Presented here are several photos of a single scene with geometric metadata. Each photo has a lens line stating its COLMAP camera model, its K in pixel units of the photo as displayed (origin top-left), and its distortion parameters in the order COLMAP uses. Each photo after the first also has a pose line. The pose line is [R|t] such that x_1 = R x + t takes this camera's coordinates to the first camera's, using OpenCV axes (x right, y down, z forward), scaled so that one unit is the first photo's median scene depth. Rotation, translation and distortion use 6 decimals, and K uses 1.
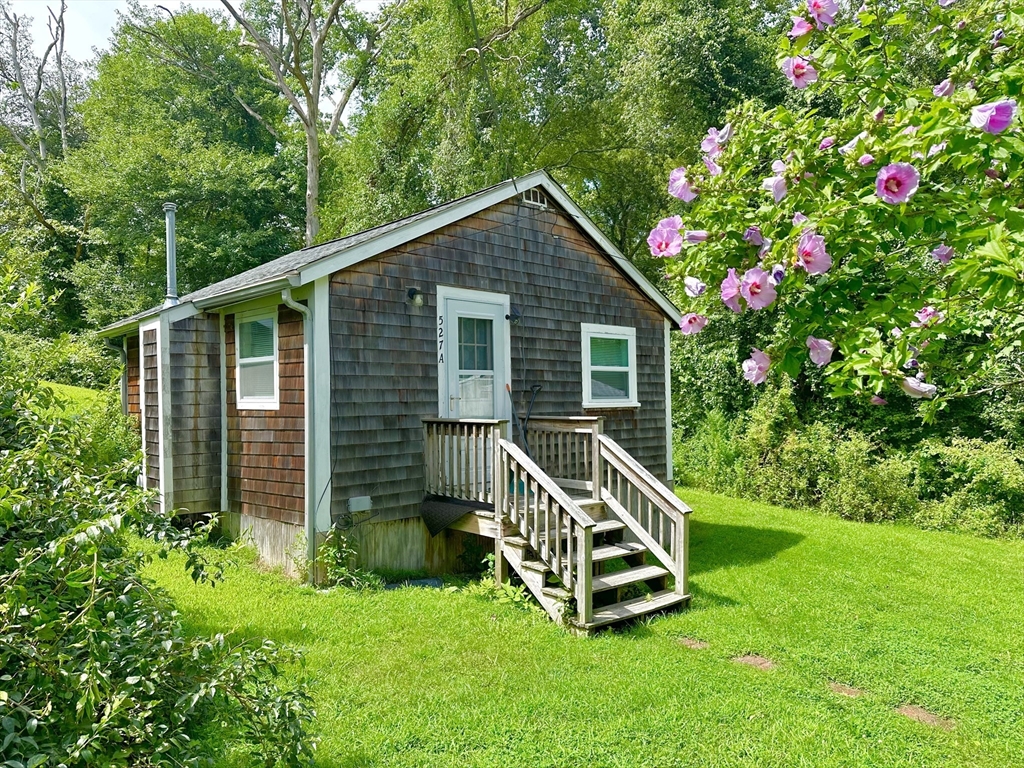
lens RADIAL K [[703.9, 0, 512.0], [0, 703.9, 384.0], [0, 0, 1]] dist [0.130775, -0.143506]
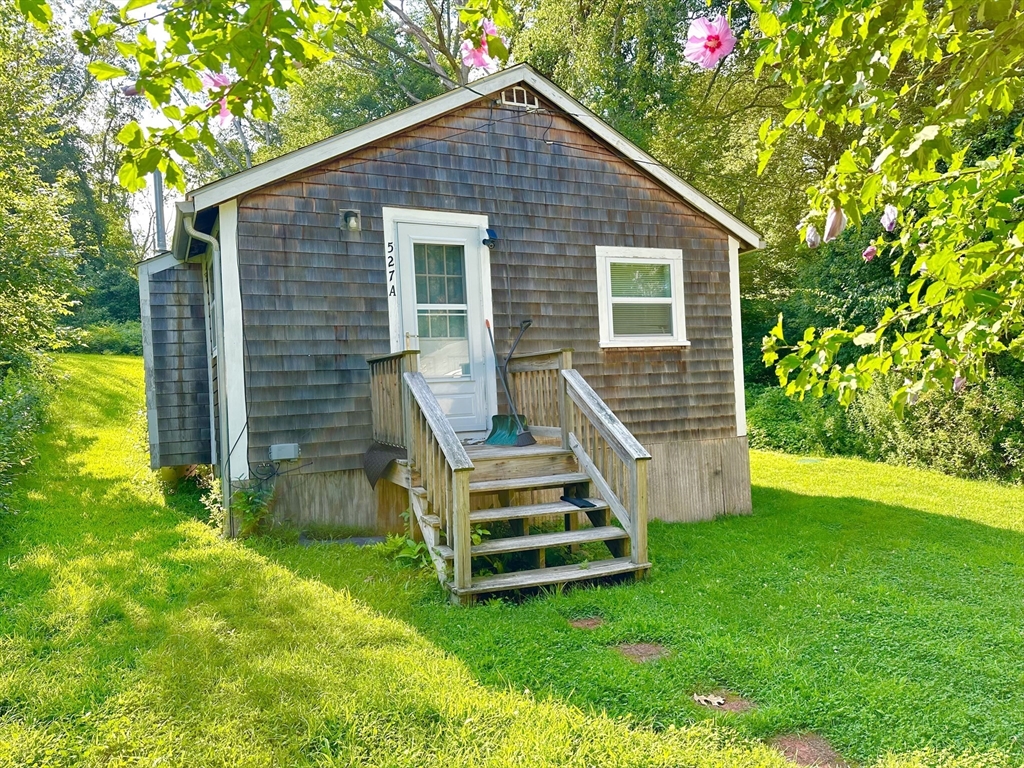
lens RADIAL K [[703.9, 0, 512.0], [0, 703.9, 384.0], [0, 0, 1]] dist [0.130775, -0.143506]
pose [[0.953002, -0.032488, -0.301218, 0.294345], [0.040114, 0.999011, 0.019167, 0.066530], [0.300297, -0.030349, 0.953363, 0.192322]]
